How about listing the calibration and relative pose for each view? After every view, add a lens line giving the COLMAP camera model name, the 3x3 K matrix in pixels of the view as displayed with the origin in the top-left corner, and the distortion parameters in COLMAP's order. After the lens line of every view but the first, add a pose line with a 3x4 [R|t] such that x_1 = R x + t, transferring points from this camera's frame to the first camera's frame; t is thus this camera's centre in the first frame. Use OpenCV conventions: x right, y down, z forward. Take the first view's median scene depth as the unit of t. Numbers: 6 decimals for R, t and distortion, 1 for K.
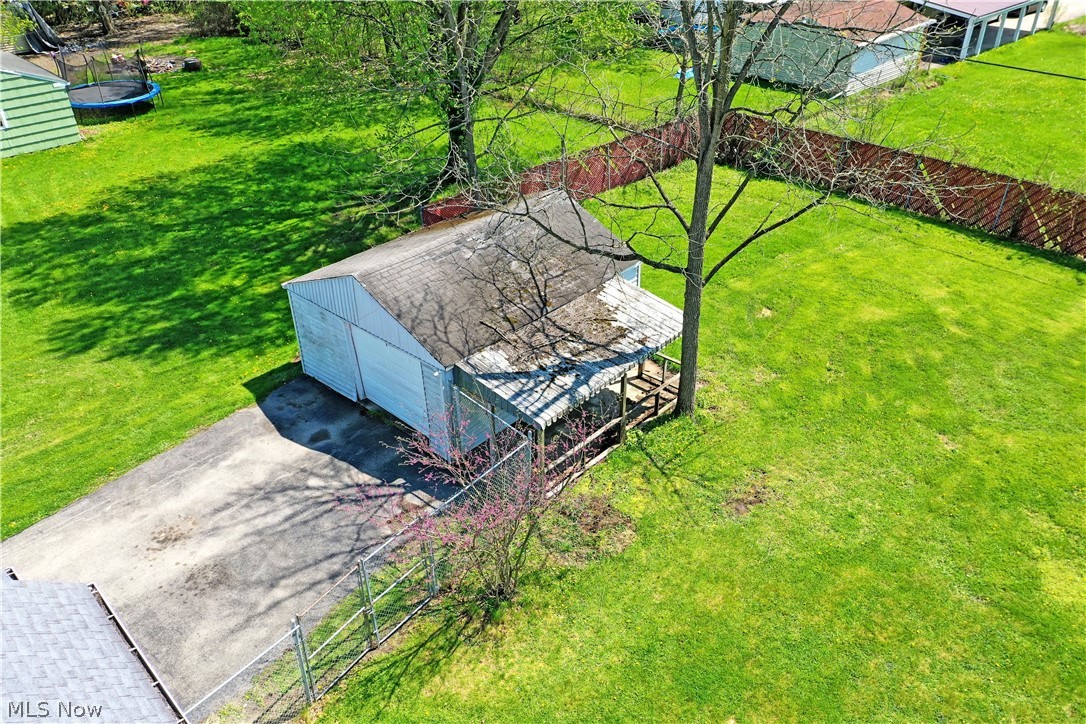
lens RADIAL K [[853.6, 0, 543.0], [0, 853.6, 362.0], [0, 0, 1]] dist [0.017729, 0.007014]
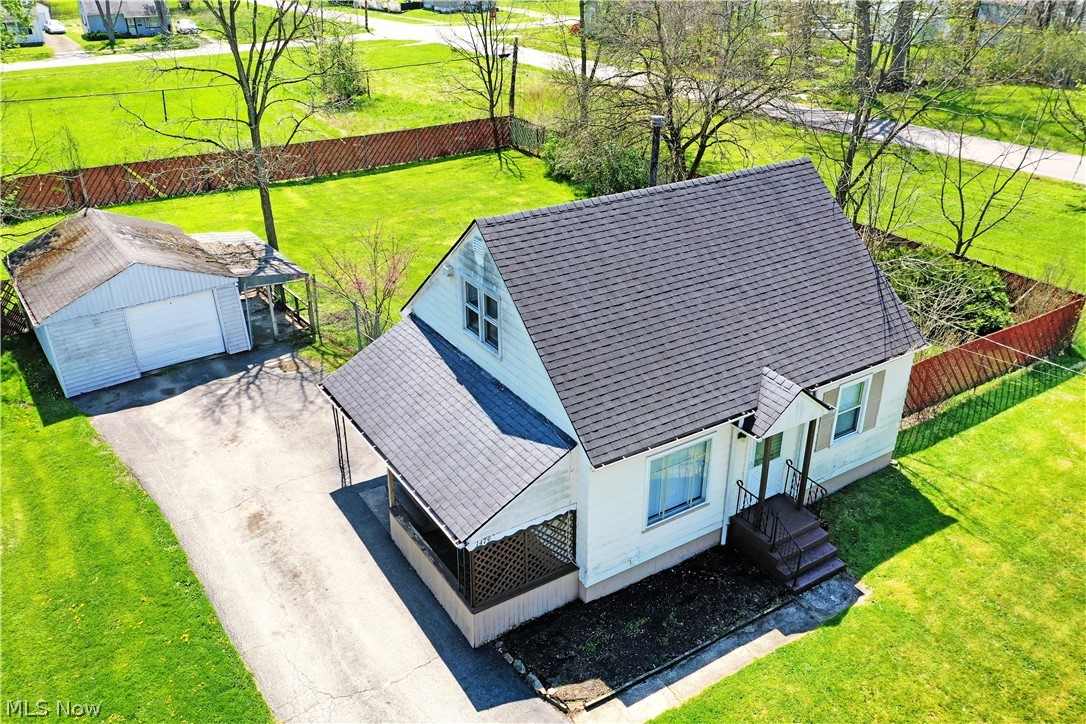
lens RADIAL K [[864.0, 0, 543.0], [0, 864.0, 362.0], [0, 0, 1]] dist [0.004179, 0.010213]
pose [[0.202164, -0.437110, 0.876393, -1.115067], [0.526034, 0.803291, 0.279306, -0.014589], [-0.826086, 0.404547, 0.392332, -0.012362]]
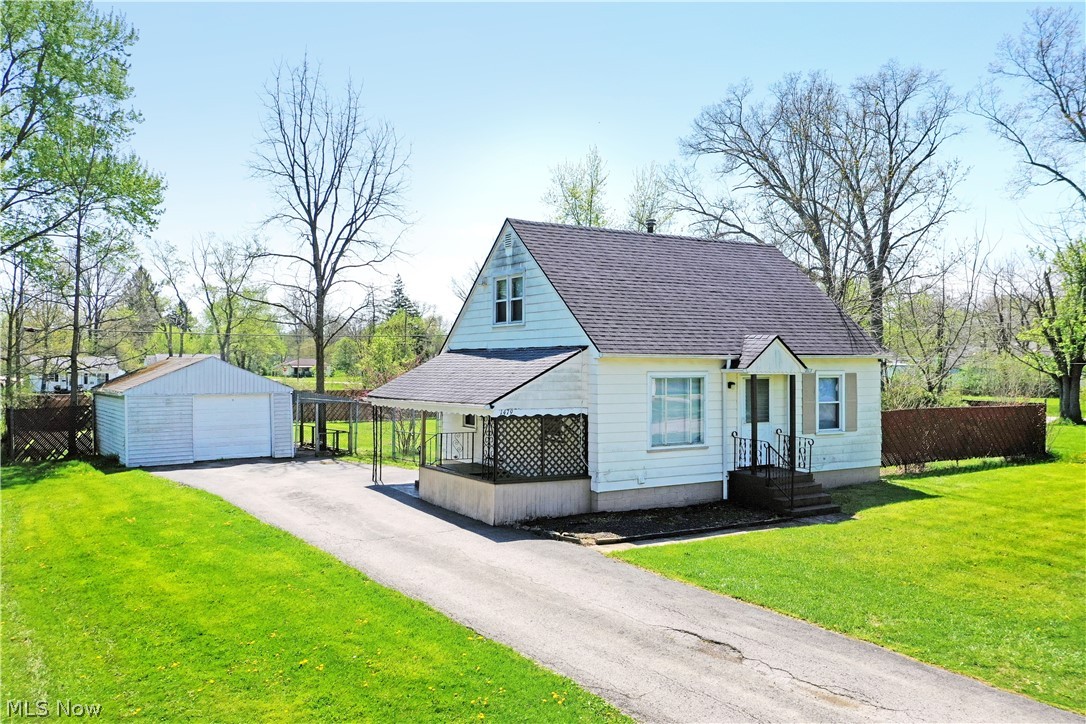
lens RADIAL K [[864.0, 0, 543.0], [0, 864.0, 362.0], [0, 0, 1]] dist [0.004179, 0.010213]
pose [[0.222902, 0.006199, 0.974821, -1.350893], [0.520535, 0.844730, -0.124396, 0.350010], [-0.824232, 0.535157, 0.185065, 0.158845]]
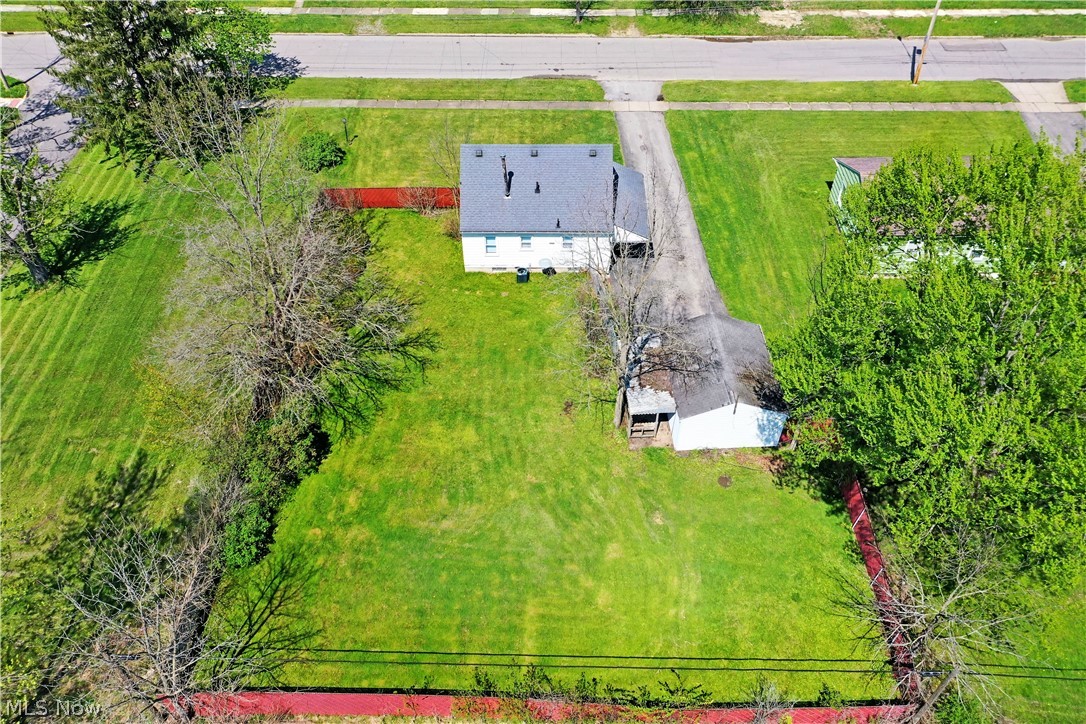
lens RADIAL K [[853.6, 0, 543.0], [0, 853.6, 362.0], [0, 0, 1]] dist [0.017729, 0.007014]
pose [[-0.700972, 0.519551, -0.488574, 1.211892], [-0.374747, 0.314538, 0.872141, -1.742871], [0.606797, 0.794439, -0.025782, 0.709325]]
